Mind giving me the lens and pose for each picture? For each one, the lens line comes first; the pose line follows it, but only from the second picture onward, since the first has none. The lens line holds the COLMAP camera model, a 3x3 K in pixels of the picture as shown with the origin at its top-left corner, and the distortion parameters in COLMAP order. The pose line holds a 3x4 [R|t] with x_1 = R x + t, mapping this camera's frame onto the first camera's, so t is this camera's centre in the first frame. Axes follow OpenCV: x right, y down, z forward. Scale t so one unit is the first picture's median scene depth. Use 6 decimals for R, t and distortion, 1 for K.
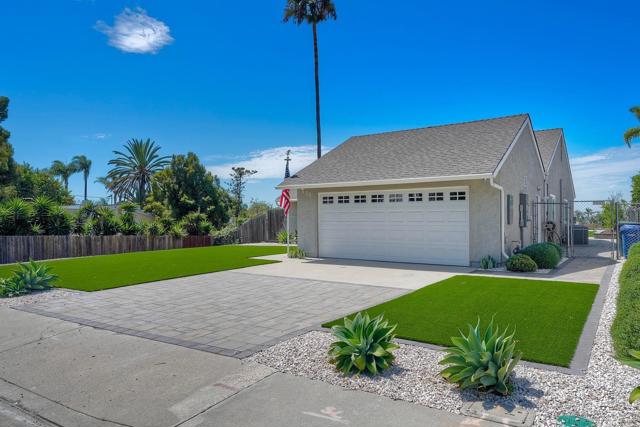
lens RADIAL K [[435.7, 0, 320.1], [0, 435.7, 214.2], [0, 0, 1]] dist [-0.002975, -0.000858]
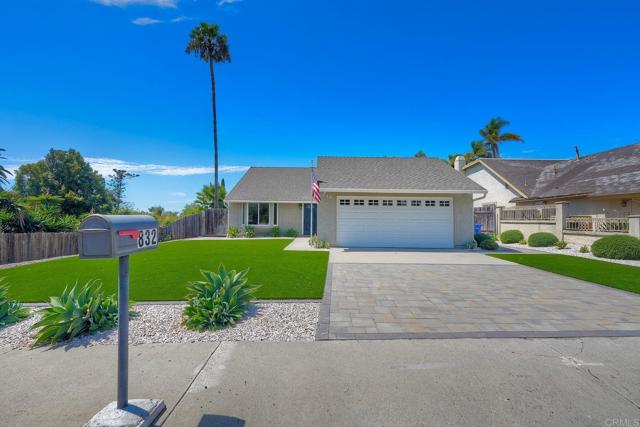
lens RADIAL K [[282.7, 0, 325.0], [0, 282.7, 214.1], [0, 0, 1]] dist [-0.001269, 0.000827]
pose [[0.813999, 0.023828, 0.580377, -0.360972], [-0.018531, 0.999715, -0.015055, 0.011325], [-0.580570, 0.001500, 0.814209, 0.246947]]
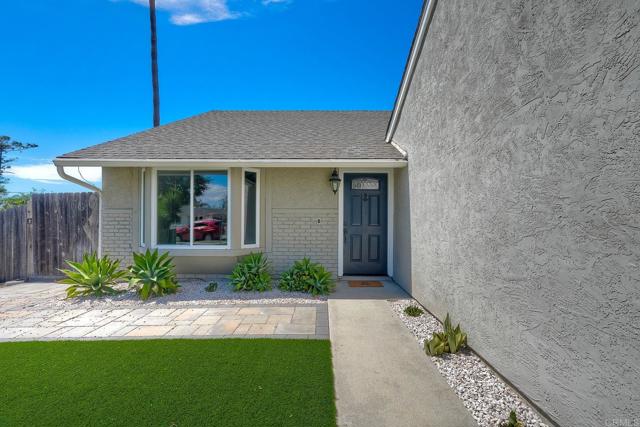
lens RADIAL K [[282.7, 0, 323.0], [0, 282.7, 209.7], [0, 0, 1]] dist [-0.001269, 0.000827]
pose [[0.819361, 0.008437, 0.573217, -0.067708], [-0.004421, 0.999955, -0.008398, 0.005093], [-0.573262, 0.004346, 0.819361, 0.807012]]
